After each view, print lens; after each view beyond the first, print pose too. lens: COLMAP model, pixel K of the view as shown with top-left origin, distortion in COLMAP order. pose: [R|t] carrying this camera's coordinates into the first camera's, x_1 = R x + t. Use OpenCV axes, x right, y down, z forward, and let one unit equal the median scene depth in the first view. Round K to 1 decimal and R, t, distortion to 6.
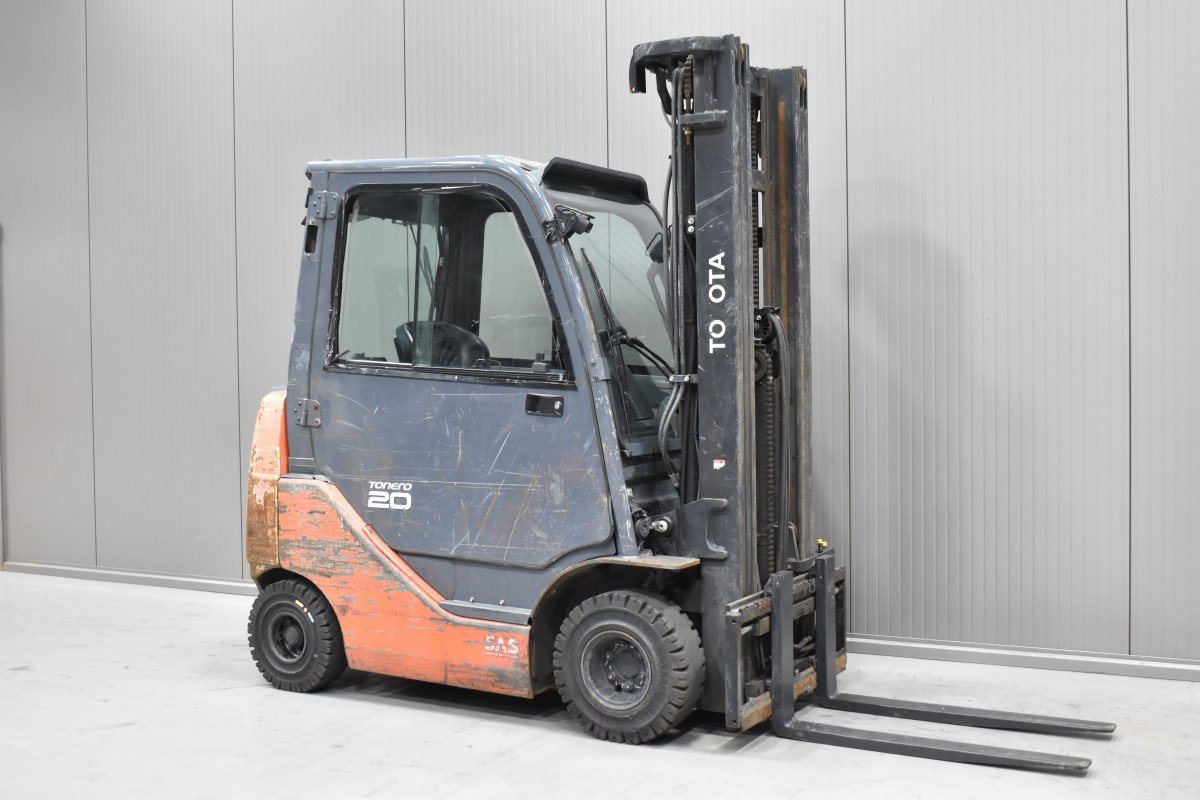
lens RADIAL K [[1372.9, 0, 604.5], [0, 1372.9, 396.6], [0, 0, 1]] dist [-0.054307, 0.000000]
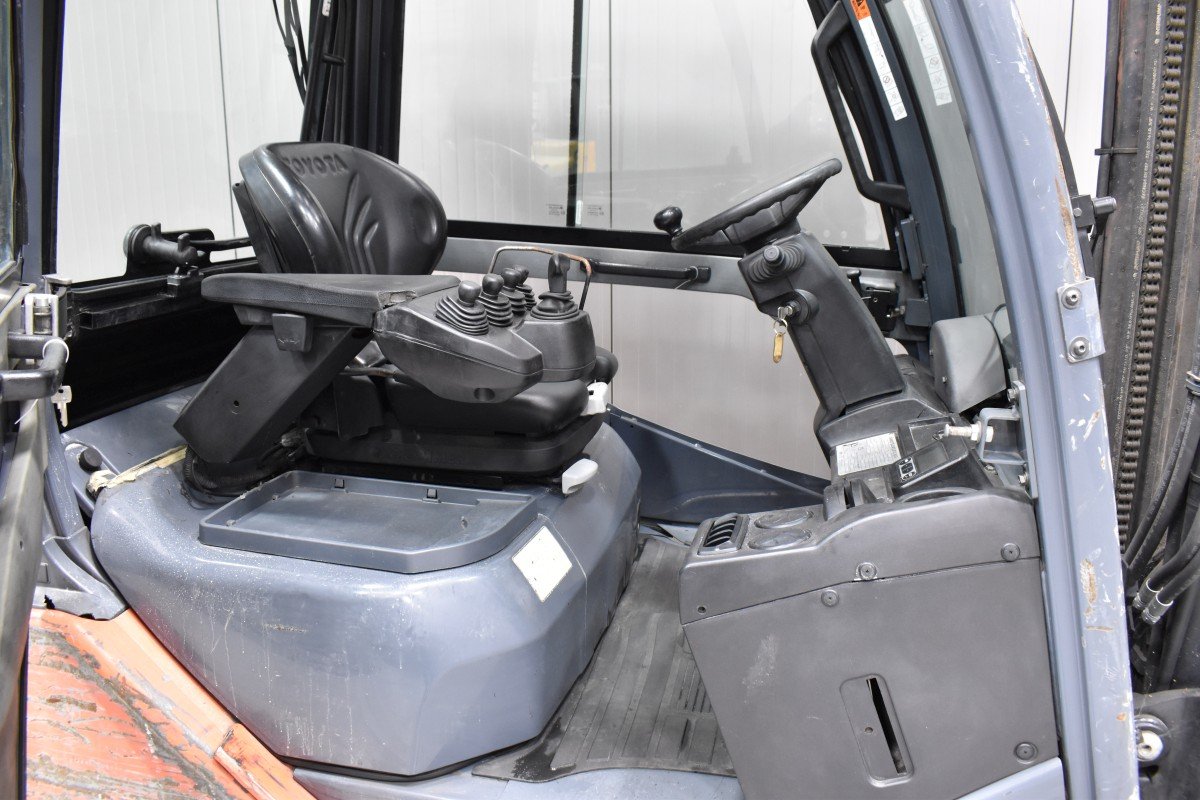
lens RADIAL K [[924.1, 0, 600.8], [0, 924.1, 395.2], [0, 0, 1]] dist [-0.093084, 0.013269]
pose [[0.957033, -0.058368, 0.284045, -0.154216], [0.000272, 0.979713, 0.200404, -0.041666], [-0.289980, -0.191716, 0.937633, 0.840867]]
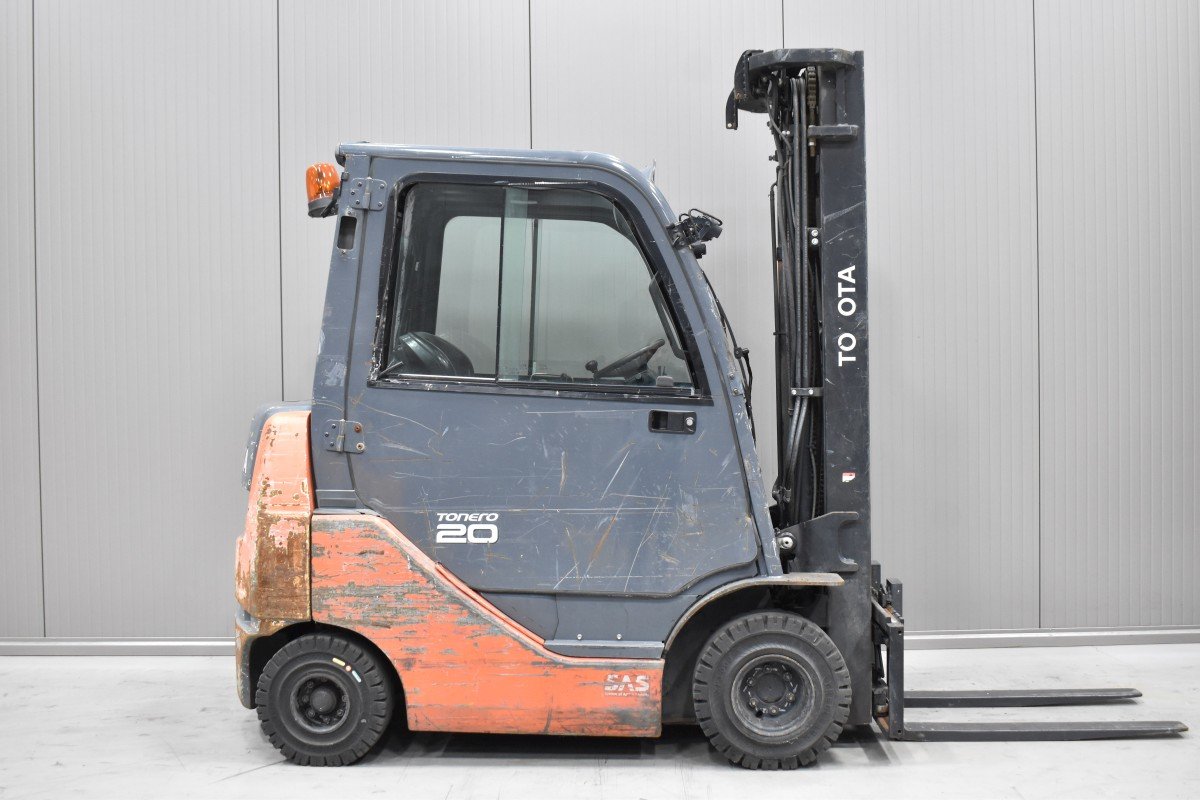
lens RADIAL K [[1227.9, 0, 602.3], [0, 1227.9, 396.8], [0, 0, 1]] dist [-0.073536, 0.000000]
pose [[0.888975, -0.008839, 0.457871, -0.473572], [0.015583, 0.999819, -0.010954, -0.002247], [-0.457691, 0.016873, 0.888951, 0.280720]]
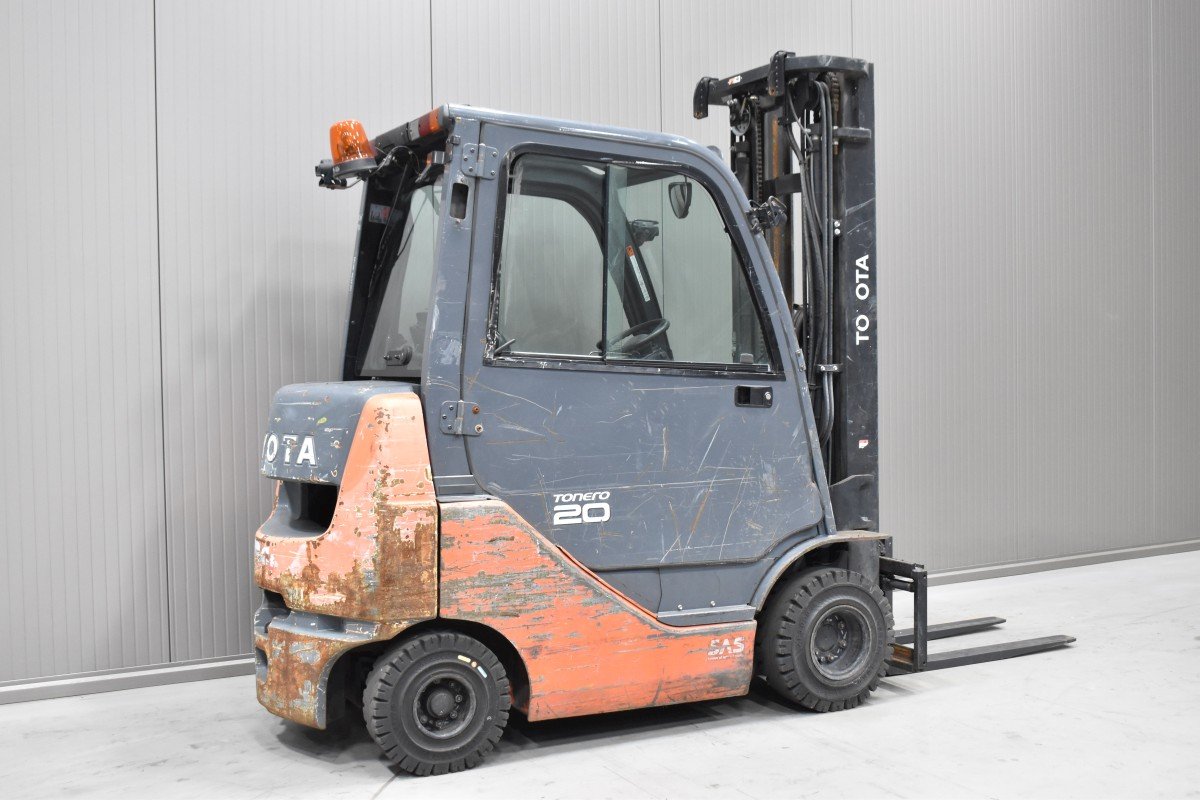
lens RADIAL K [[1328.2, 0, 597.7], [0, 1328.2, 399.1], [0, 0, 1]] dist [-0.061166, 0.000000]
pose [[0.554942, -0.027099, 0.831448, -0.914635], [0.033014, 0.999399, 0.010537, -0.005685], [-0.831234, 0.021602, 0.555503, 0.565284]]
